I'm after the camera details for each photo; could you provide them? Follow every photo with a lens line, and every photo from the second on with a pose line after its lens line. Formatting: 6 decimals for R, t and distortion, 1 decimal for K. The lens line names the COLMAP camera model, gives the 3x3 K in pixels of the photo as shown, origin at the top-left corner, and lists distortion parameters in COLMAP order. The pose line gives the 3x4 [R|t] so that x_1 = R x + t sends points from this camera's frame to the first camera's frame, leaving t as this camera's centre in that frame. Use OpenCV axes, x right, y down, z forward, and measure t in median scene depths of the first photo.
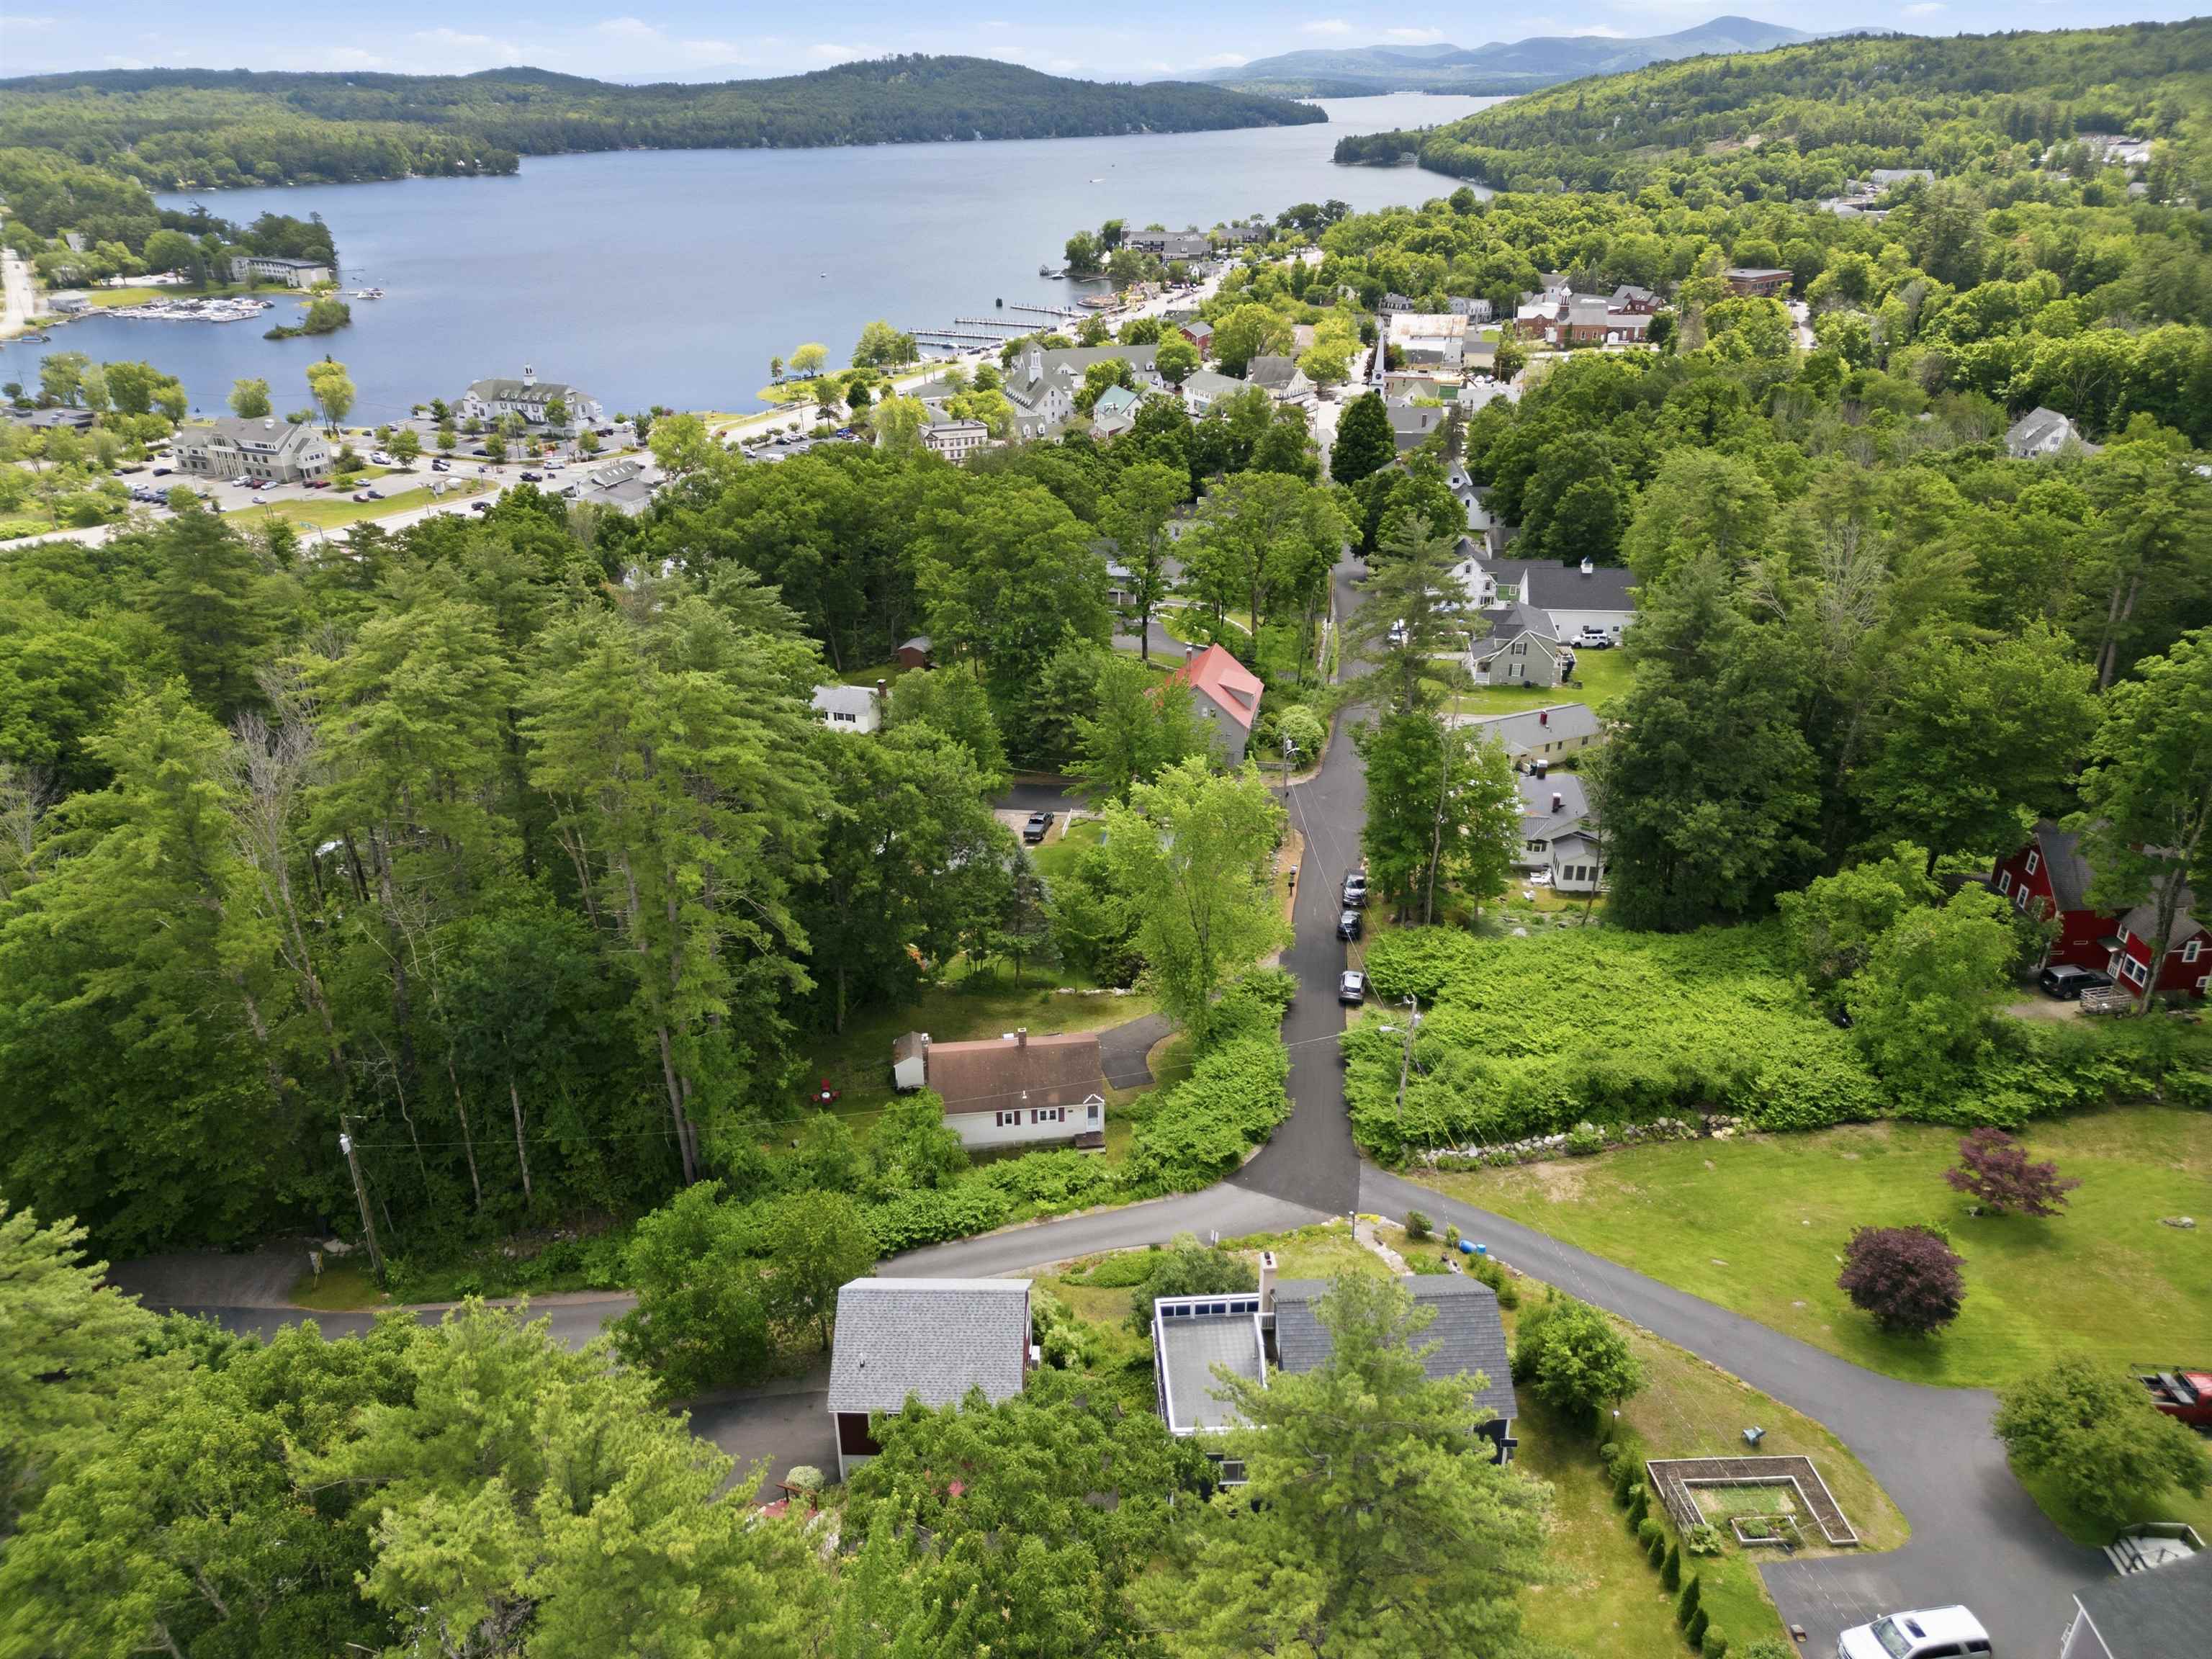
lens RADIAL K [[1537.8, 0, 1106.0], [0, 1537.8, 829.5], [0, 0, 1]] dist [0.077008, -0.054255]
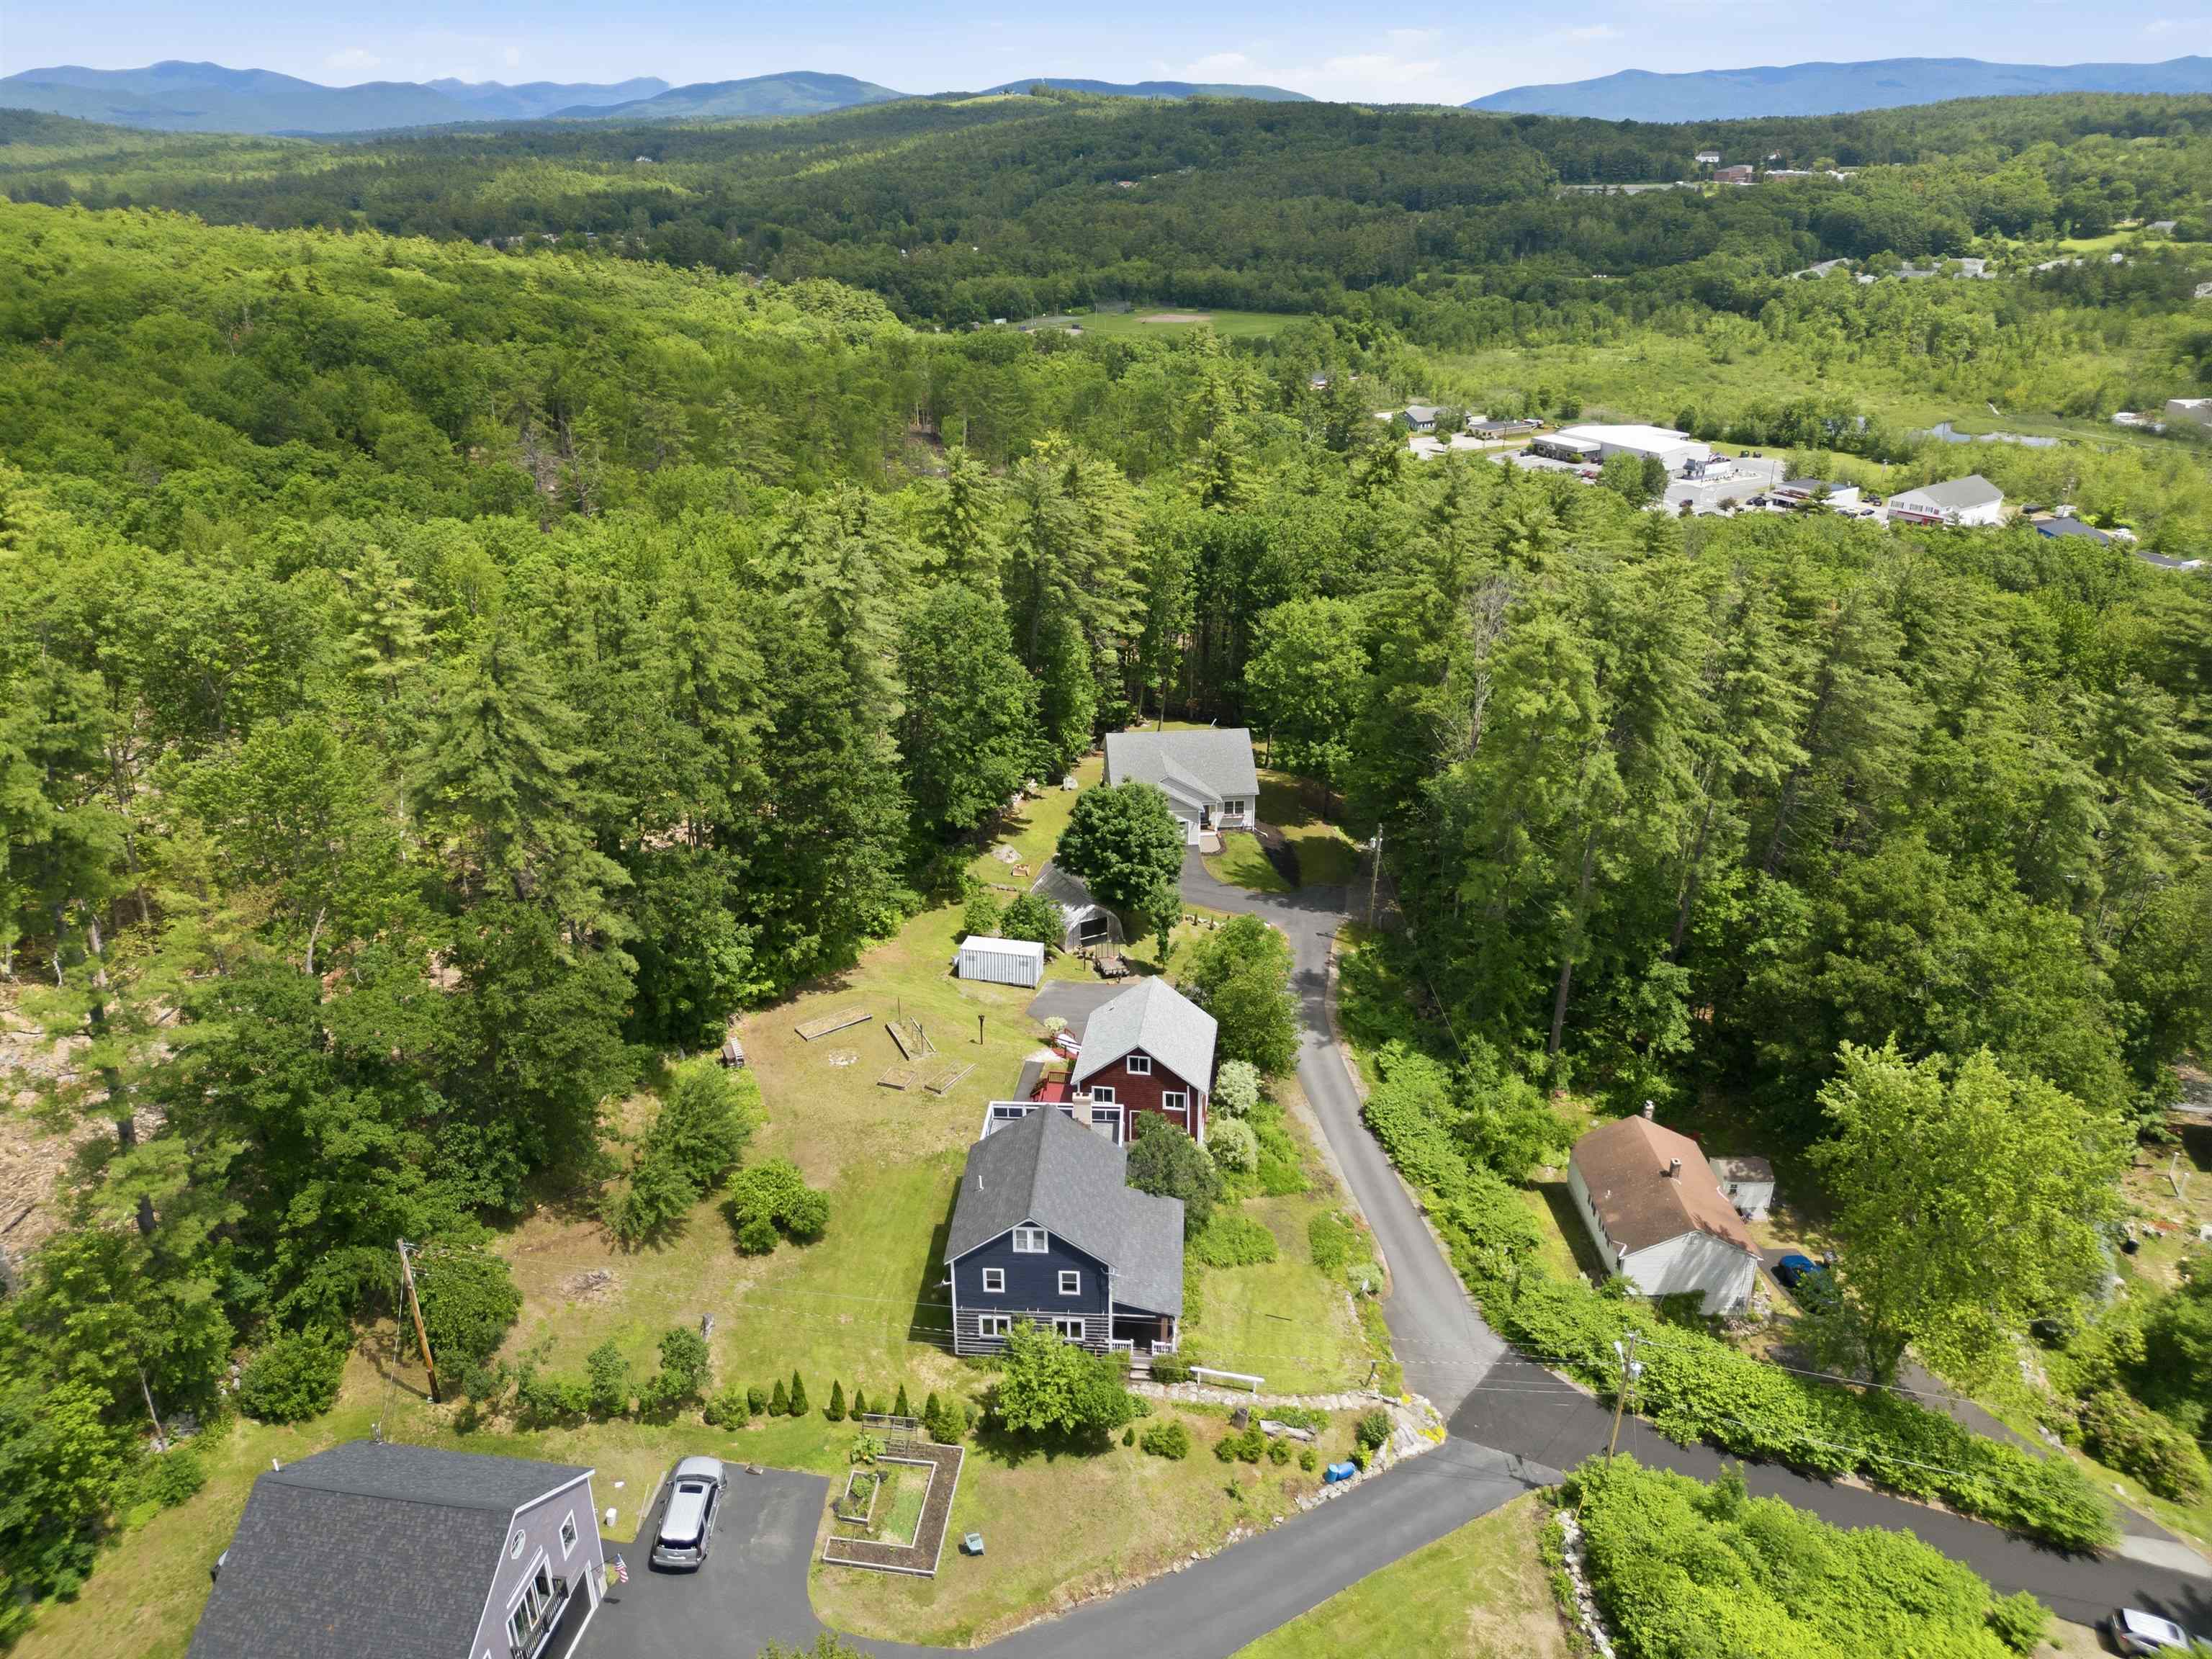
lens RADIAL K [[1537.8, 0, 1106.0], [0, 1537.8, 829.5], [0, 0, 1]] dist [0.077008, -0.054255]
pose [[-0.087718, 0.425350, -0.900768, 0.772196], [-0.435247, 0.797006, 0.418737, -0.287006], [0.896028, 0.428787, 0.115221, 0.545506]]
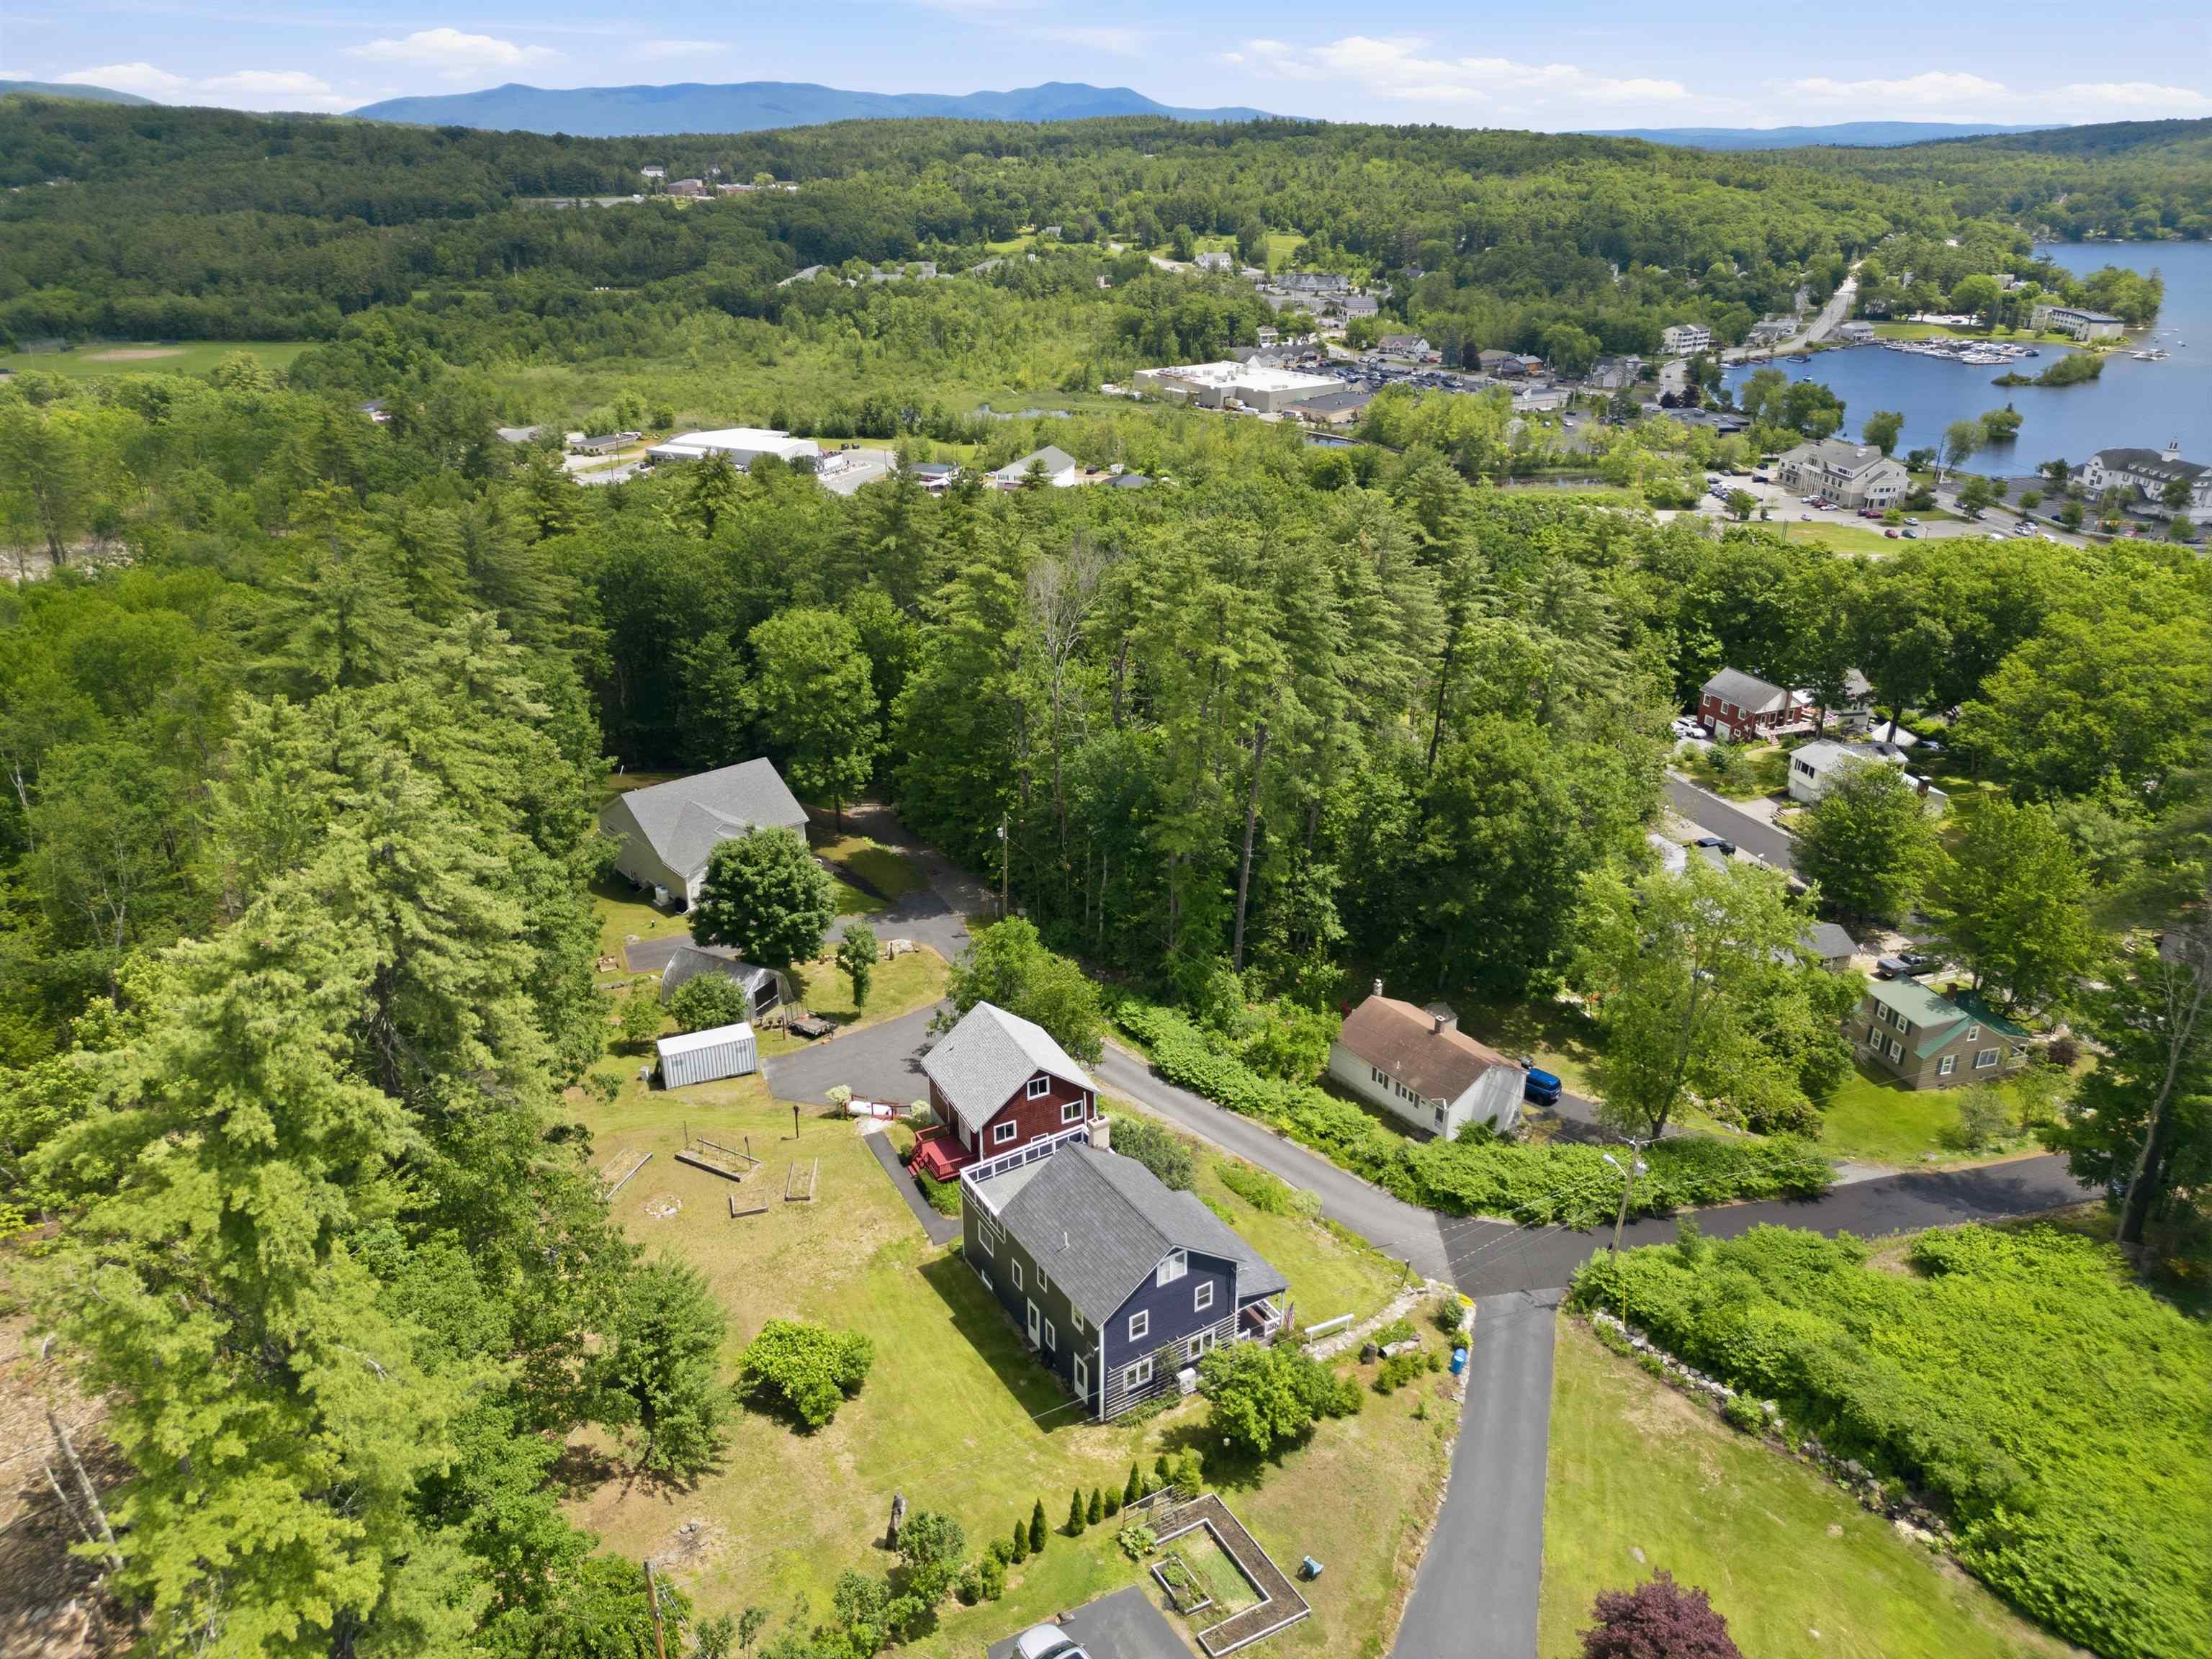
lens RADIAL K [[1542.0, 0, 1106.0], [0, 1542.0, 829.5], [0, 0, 1]] dist [0.062704, -0.039677]
pose [[0.500049, 0.365494, -0.785089, 0.657288], [-0.385589, 0.905718, 0.176057, -0.091553], [0.775417, 0.214685, 0.593834, 0.175377]]
